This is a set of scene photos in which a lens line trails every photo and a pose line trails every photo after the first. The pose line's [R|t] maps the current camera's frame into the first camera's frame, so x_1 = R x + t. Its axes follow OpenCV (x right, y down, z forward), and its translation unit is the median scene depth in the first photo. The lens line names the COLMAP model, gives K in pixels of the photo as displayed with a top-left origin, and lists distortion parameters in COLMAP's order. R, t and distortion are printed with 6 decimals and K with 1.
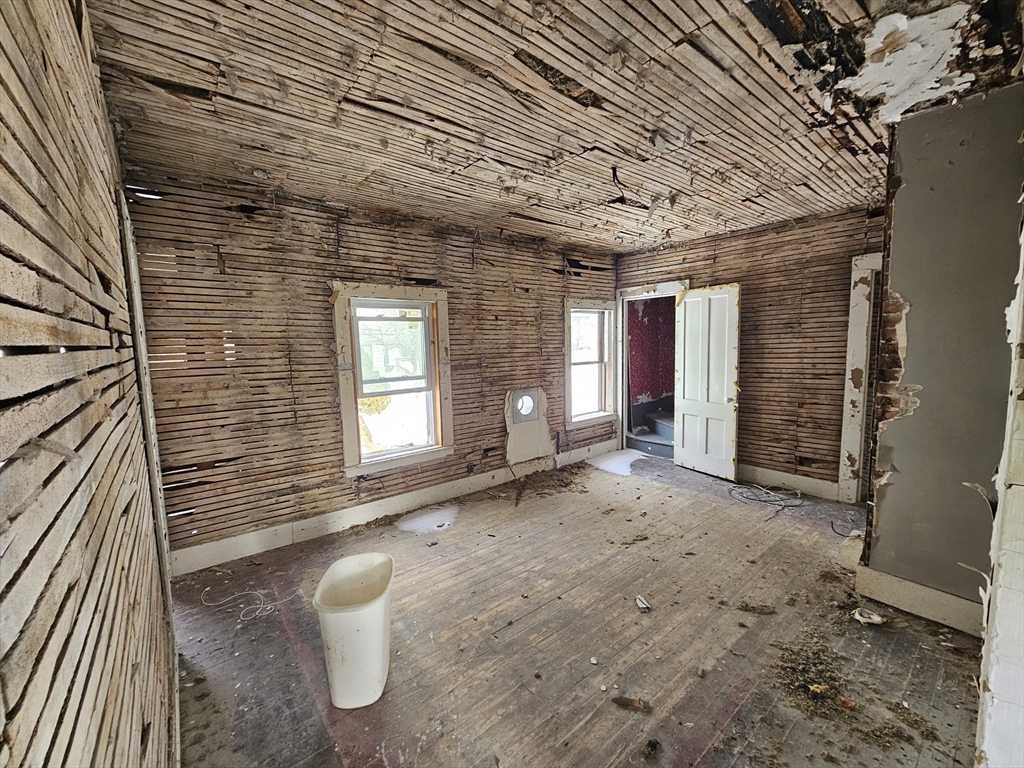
lens RADIAL K [[416.4, 0, 512.0], [0, 416.4, 384.0], [0, 0, 1]] dist [-0.000144, -0.000013]
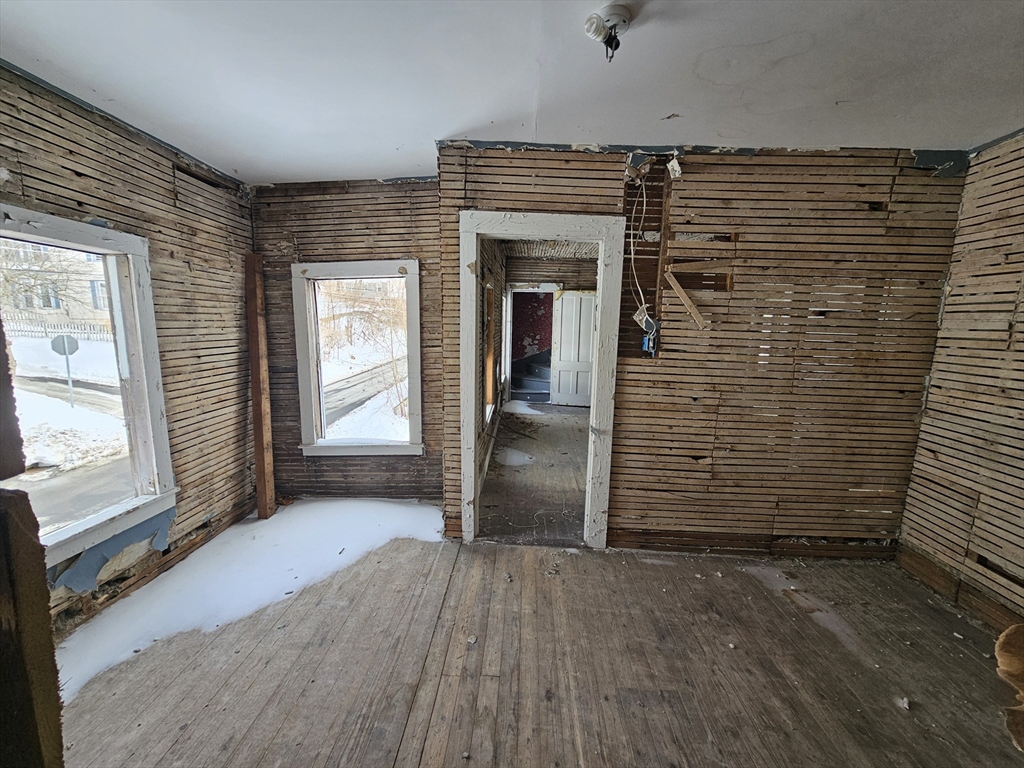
lens RADIAL K [[416.4, 0, 512.0], [0, 416.4, 384.0], [0, 0, 1]] dist [-0.000144, -0.000013]
pose [[0.653293, -0.080467, 0.752817, -0.845533], [0.038777, 0.996587, 0.072873, 0.001262], [-0.756111, -0.018415, 0.654184, 0.117419]]
